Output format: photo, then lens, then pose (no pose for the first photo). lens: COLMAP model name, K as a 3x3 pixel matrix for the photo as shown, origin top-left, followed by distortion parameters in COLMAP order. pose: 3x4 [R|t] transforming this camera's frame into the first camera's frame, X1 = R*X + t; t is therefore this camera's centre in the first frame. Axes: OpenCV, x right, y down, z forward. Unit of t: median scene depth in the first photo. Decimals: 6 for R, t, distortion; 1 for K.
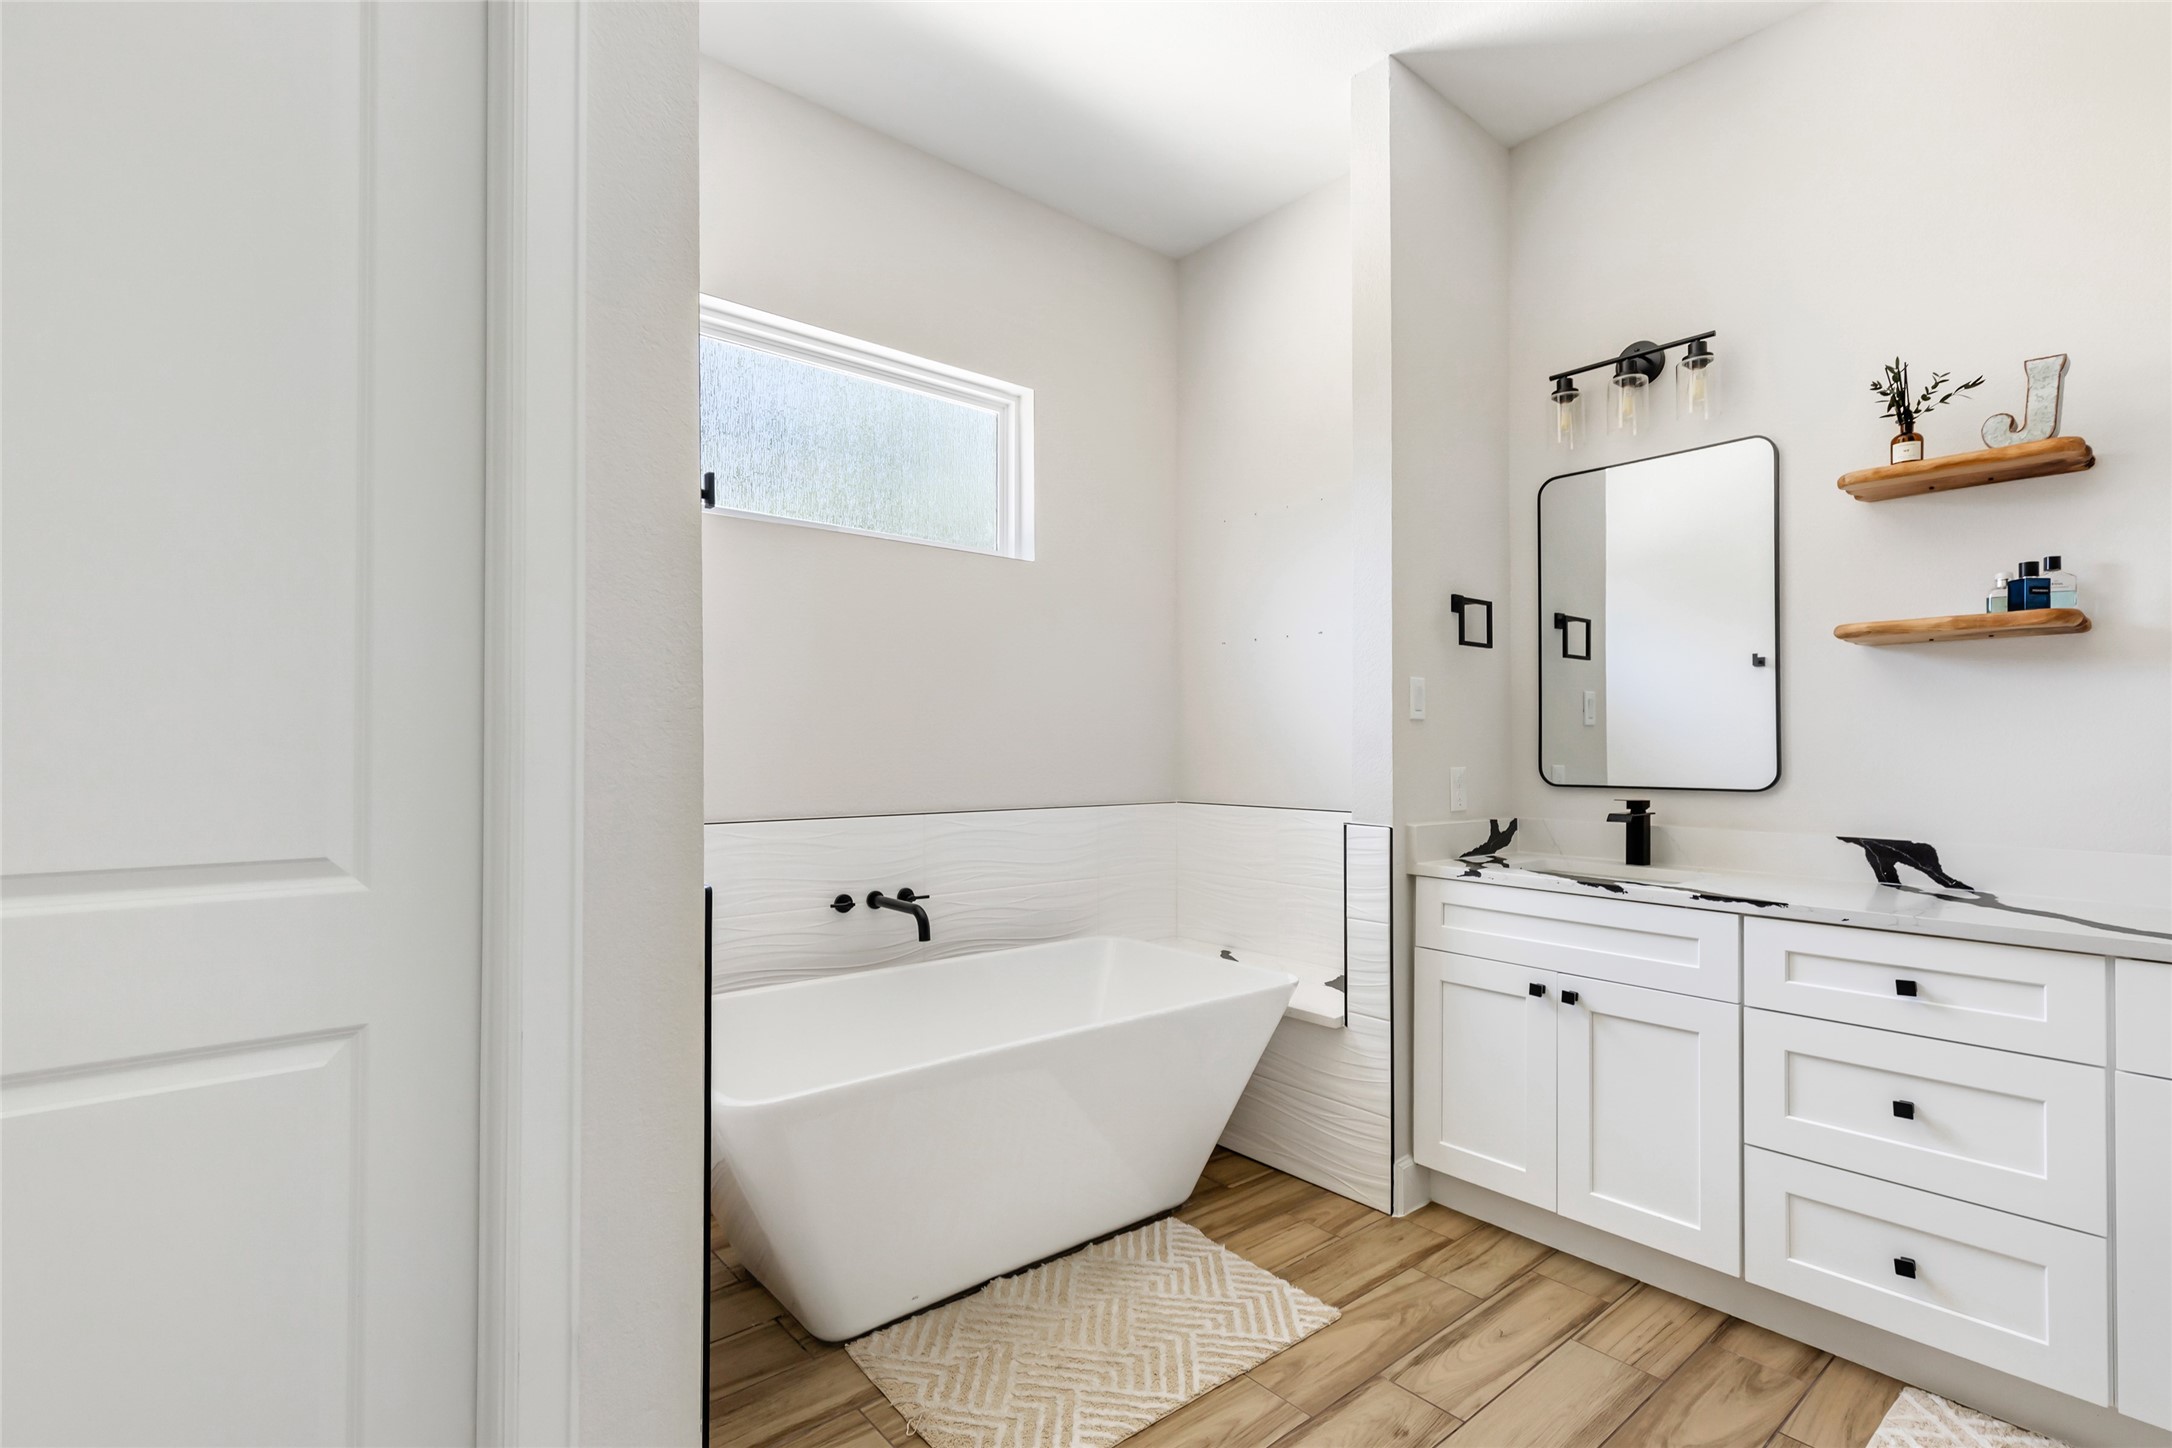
lens RADIAL K [[1017.6, 0, 1086.0], [0, 1017.6, 724.0], [0, 0, 1]] dist [-0.000182, -0.000098]
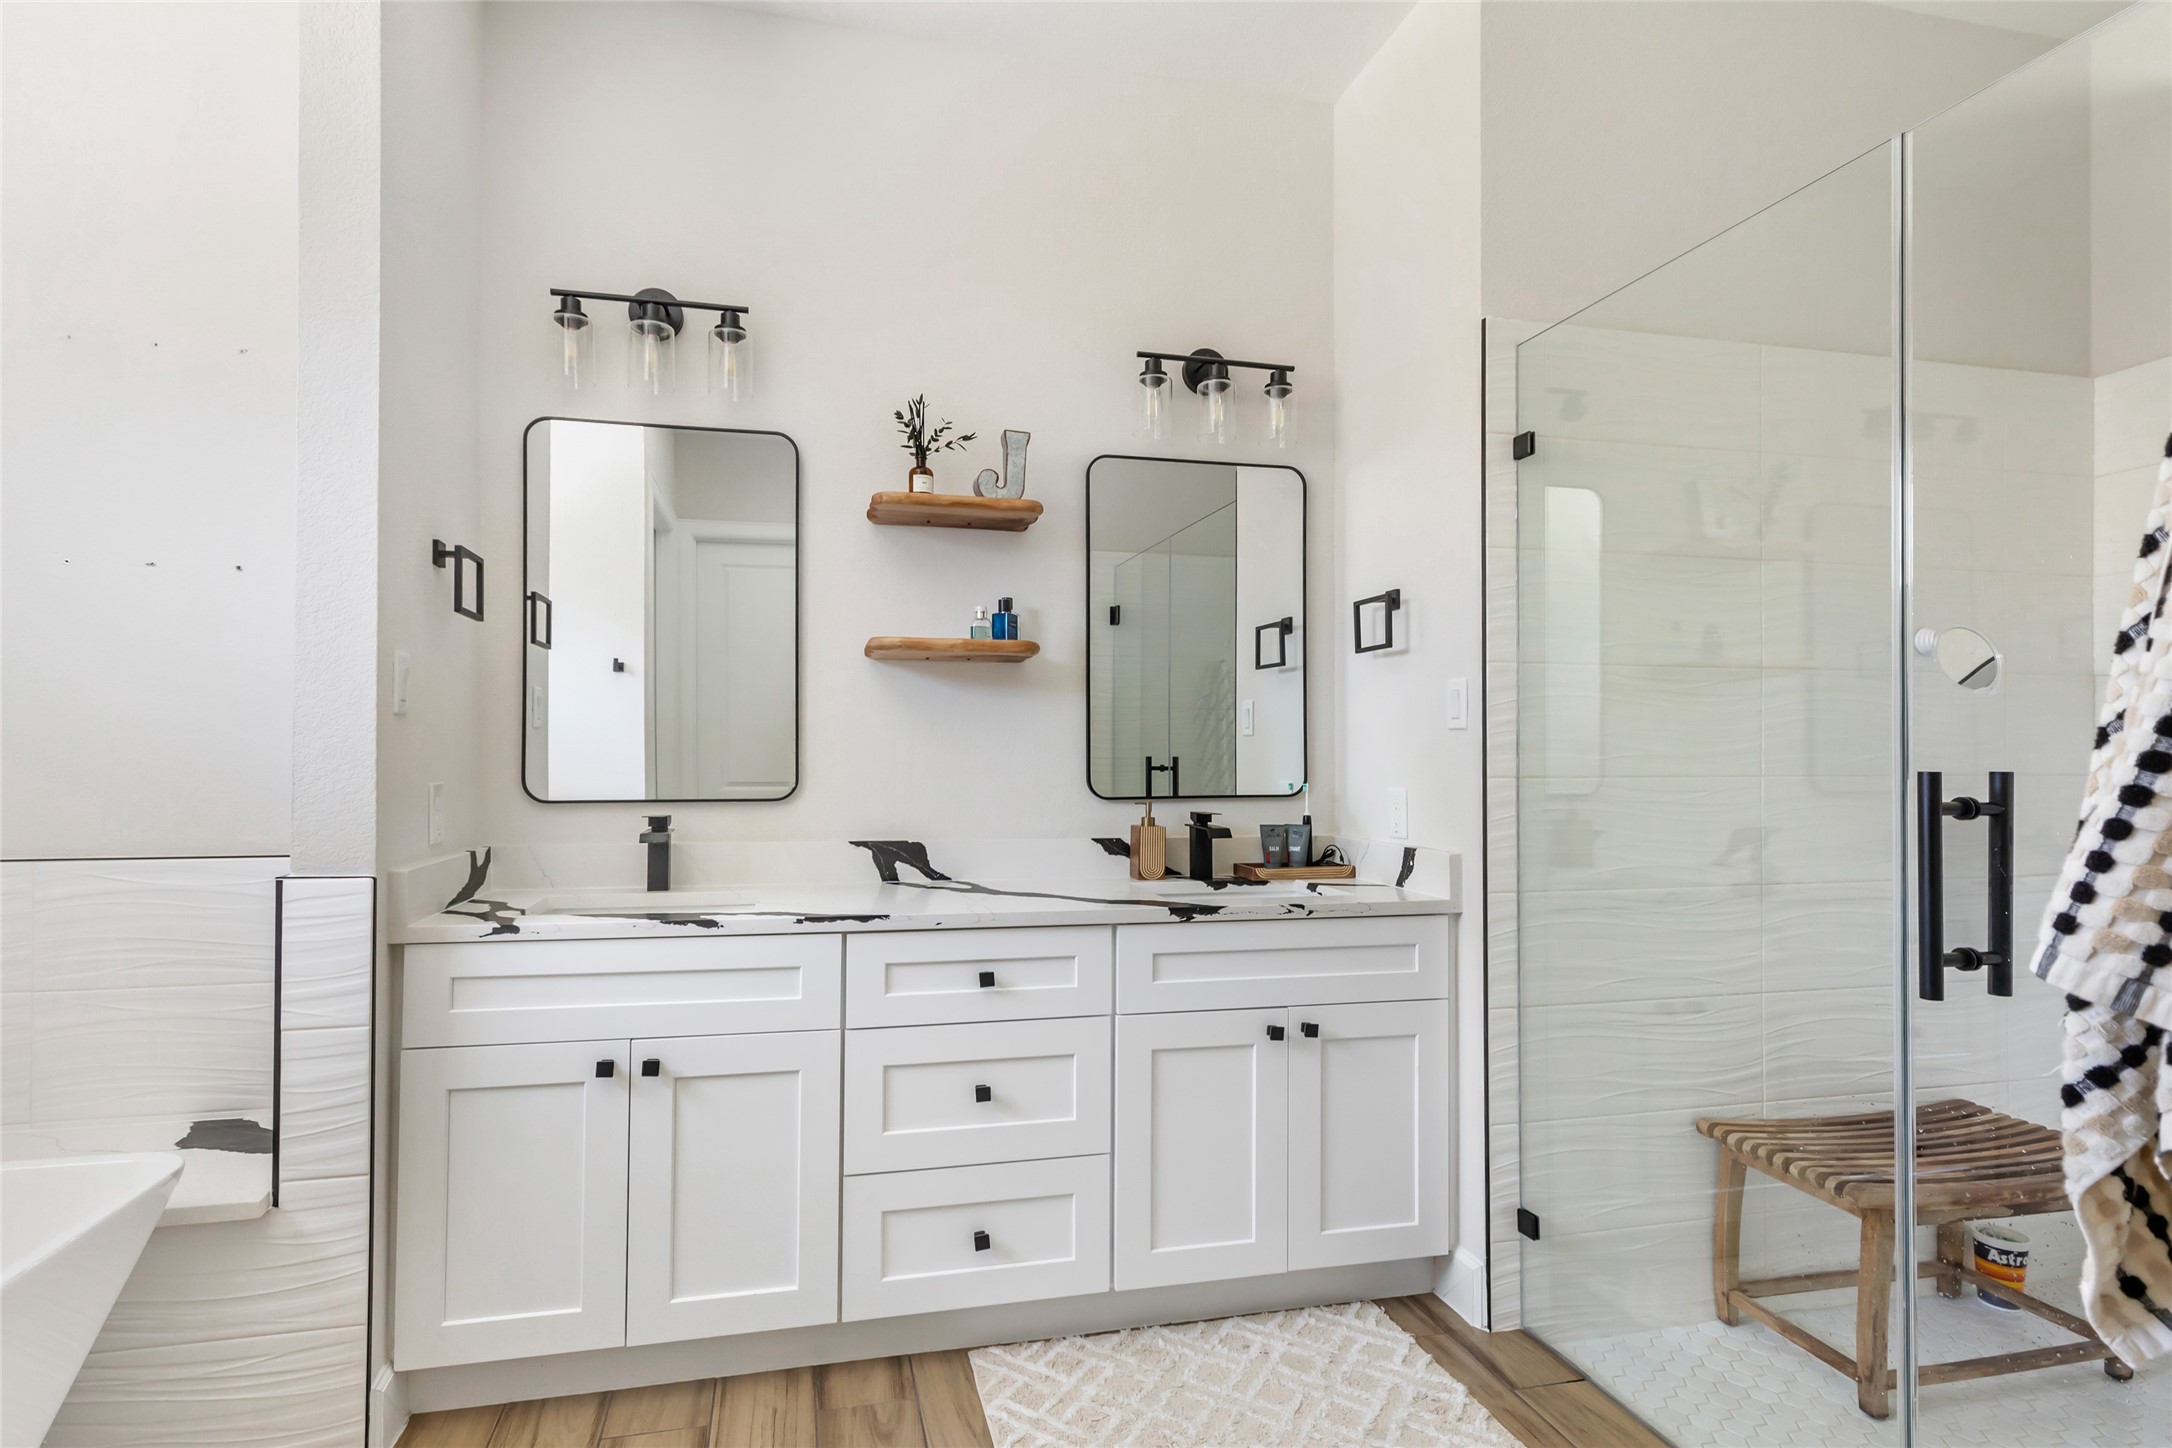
lens RADIAL K [[1051.6, 0, 1081.6], [0, 1051.6, 740.7], [0, 0, 1]] dist [0.017636, -0.008013]
pose [[0.455841, 0.011928, 0.889981, -0.115271], [-0.023100, 0.999732, -0.001567, 0.005039], [-0.889761, -0.019845, 0.455995, 0.329559]]
